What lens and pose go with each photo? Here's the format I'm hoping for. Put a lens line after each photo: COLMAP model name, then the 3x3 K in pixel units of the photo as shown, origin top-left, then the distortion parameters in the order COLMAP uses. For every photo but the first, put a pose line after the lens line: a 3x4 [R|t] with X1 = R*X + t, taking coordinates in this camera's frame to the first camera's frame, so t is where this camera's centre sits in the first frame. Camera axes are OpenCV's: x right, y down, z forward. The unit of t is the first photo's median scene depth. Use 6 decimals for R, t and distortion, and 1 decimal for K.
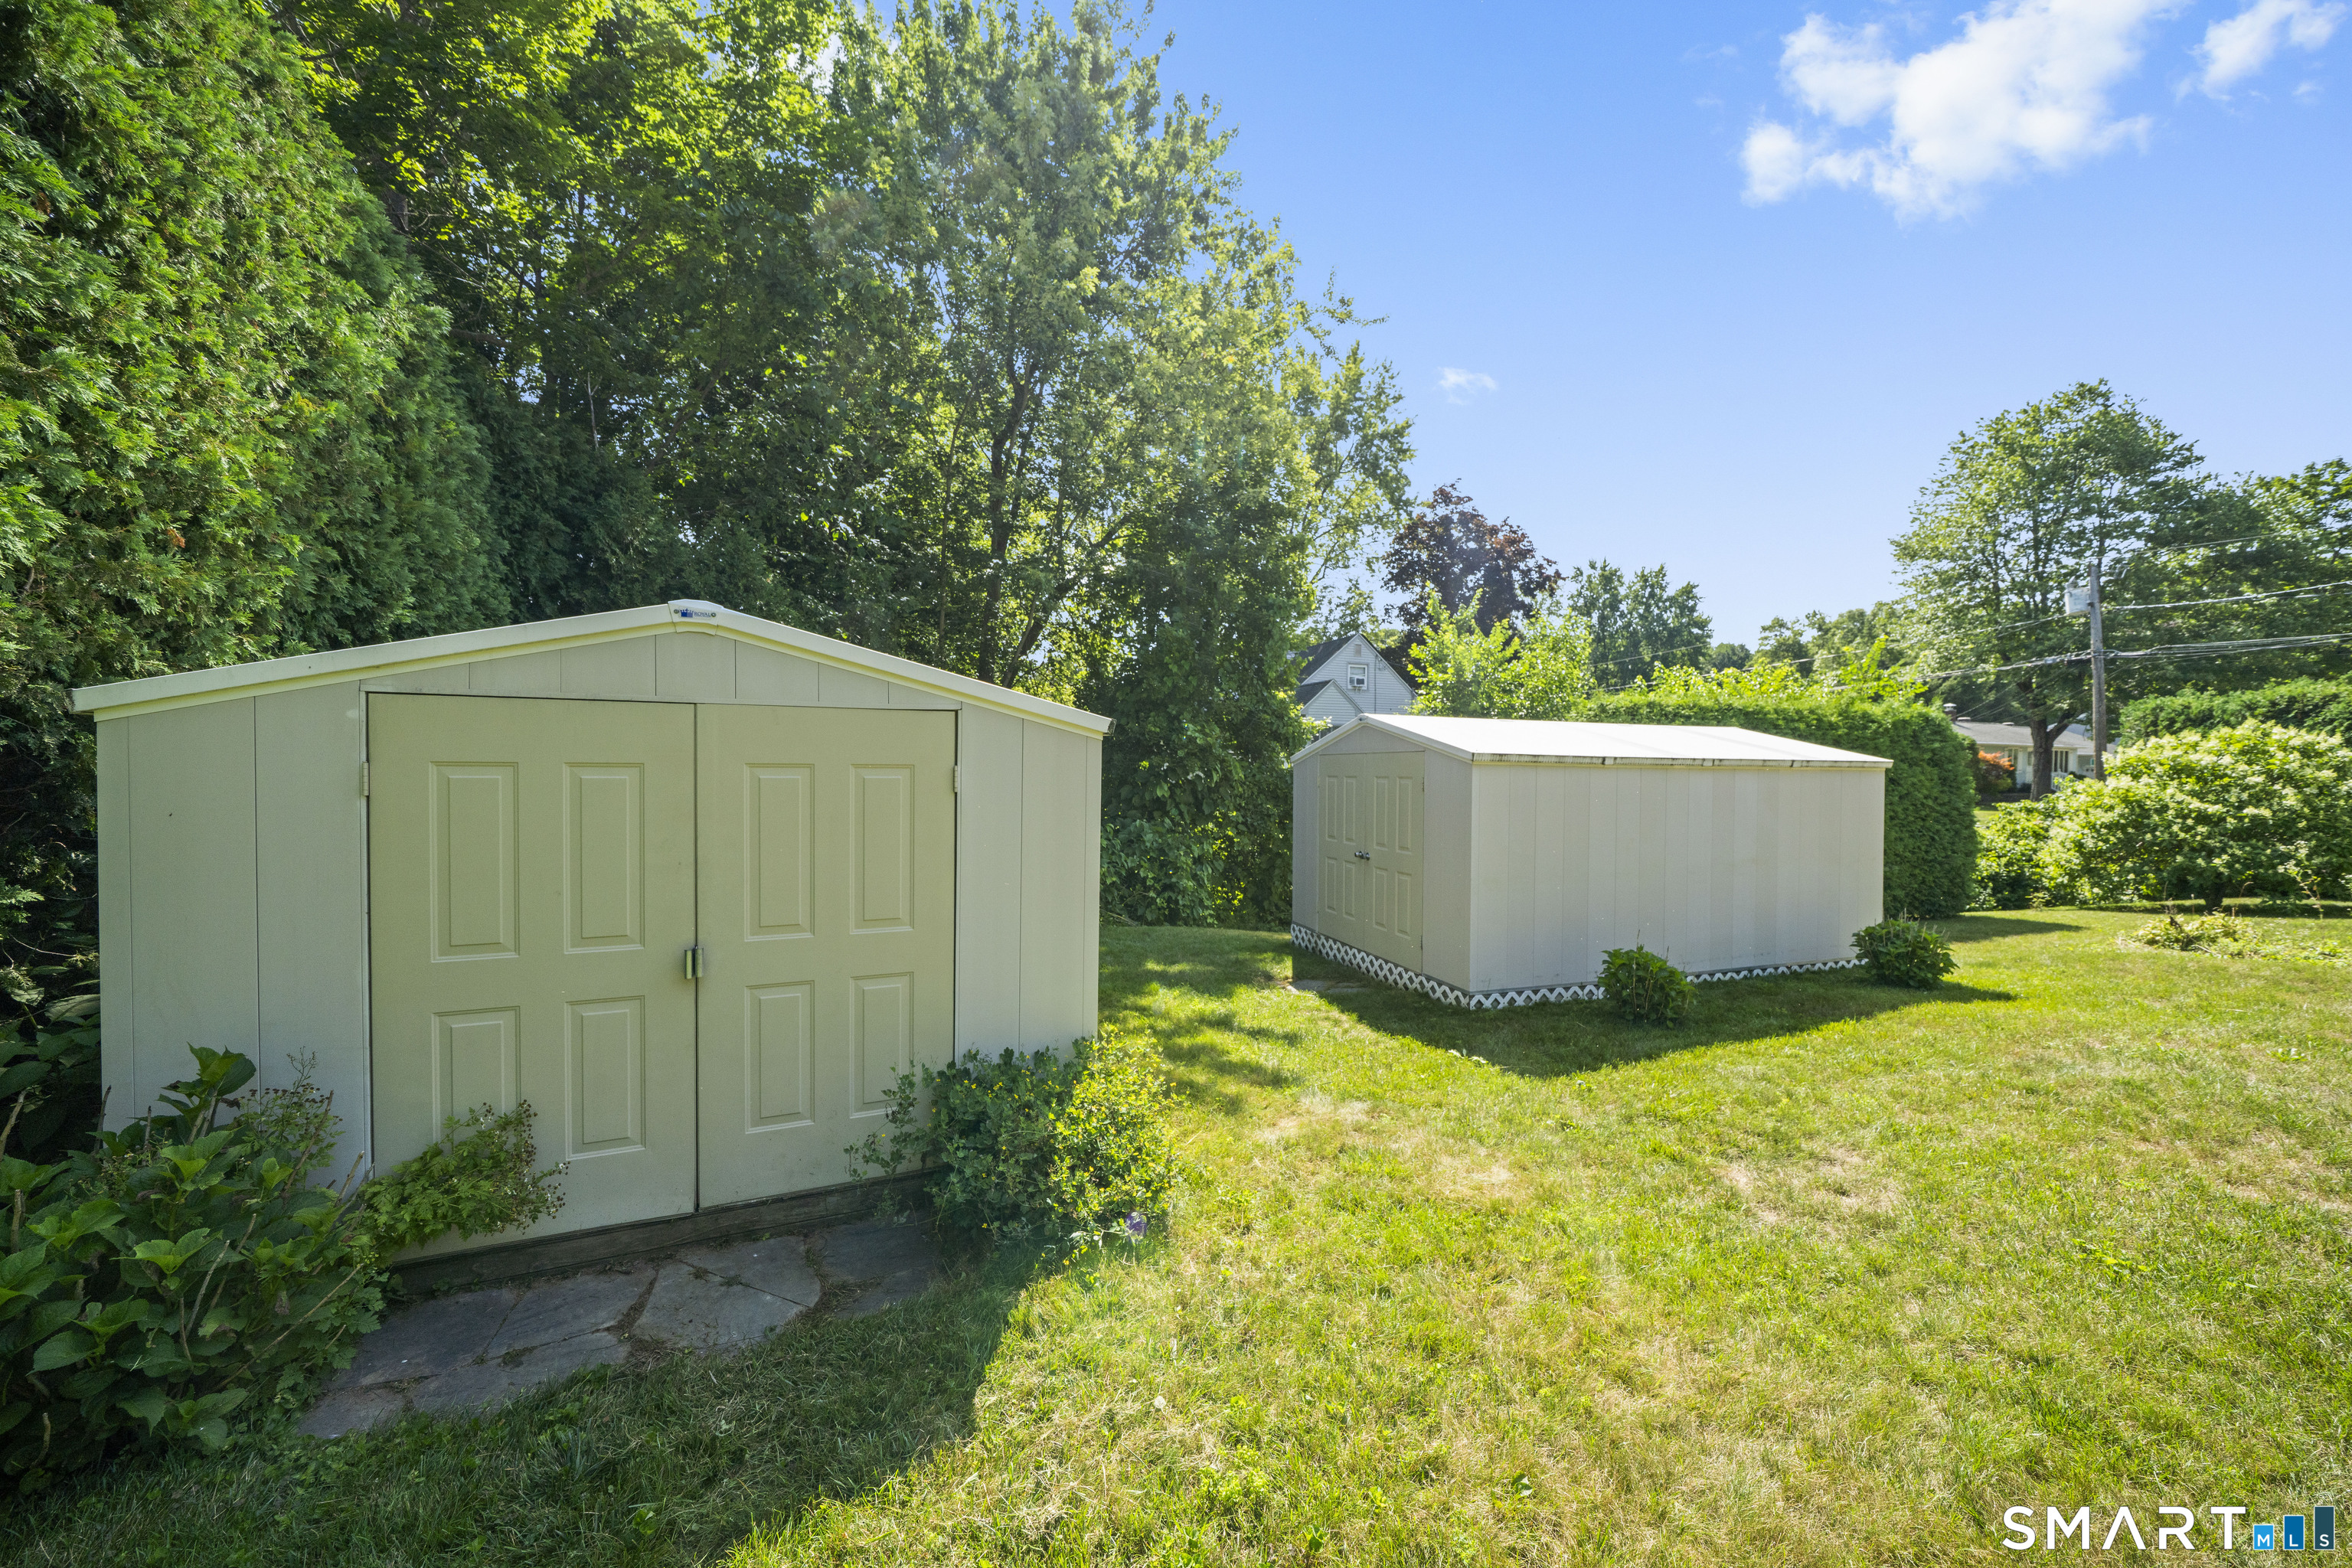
lens RADIAL K [[813.7, 0, 1176.0], [0, 813.7, 784.0], [0, 0, 1]] dist [-0.002574, -0.000118]
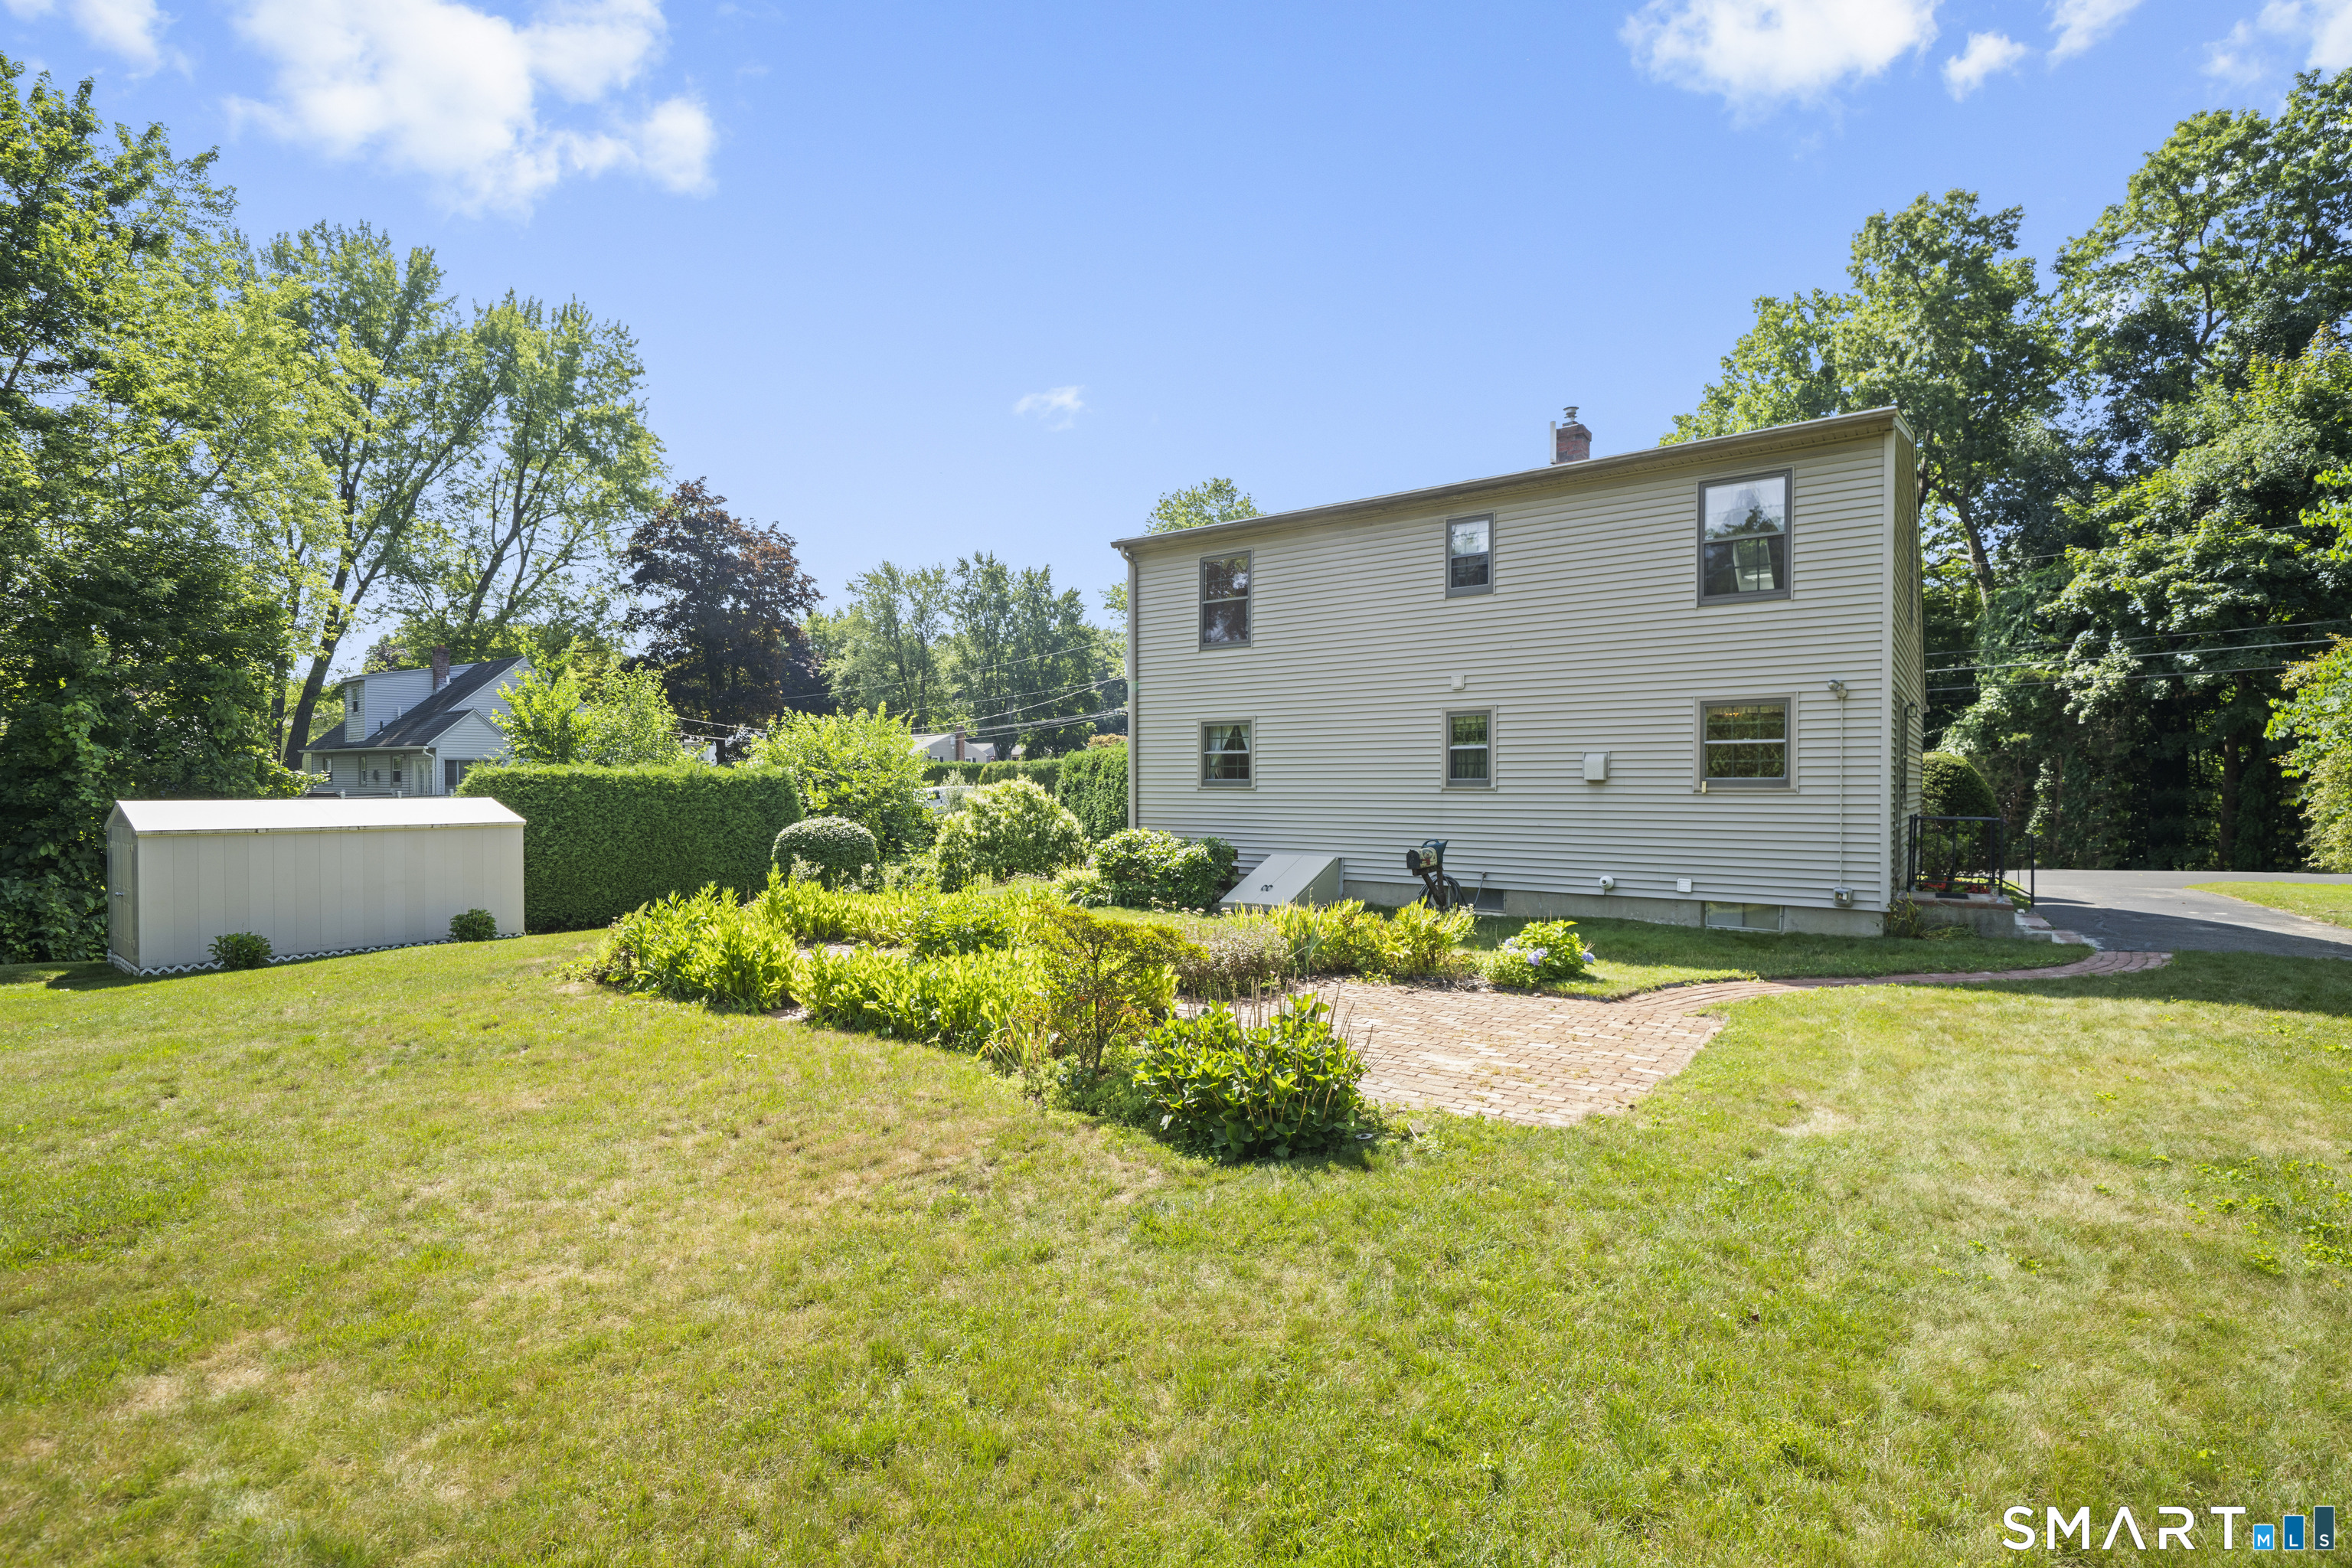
lens RADIAL K [[1096.4, 0, 1176.0], [0, 1096.4, 784.0], [0, 0, 1]] dist [-0.000186, -0.000031]
pose [[0.845687, -0.010415, 0.533577, 0.056988], [0.020906, 0.999689, -0.013622, -0.003332], [-0.533269, 0.022675, 0.845642, -0.126251]]
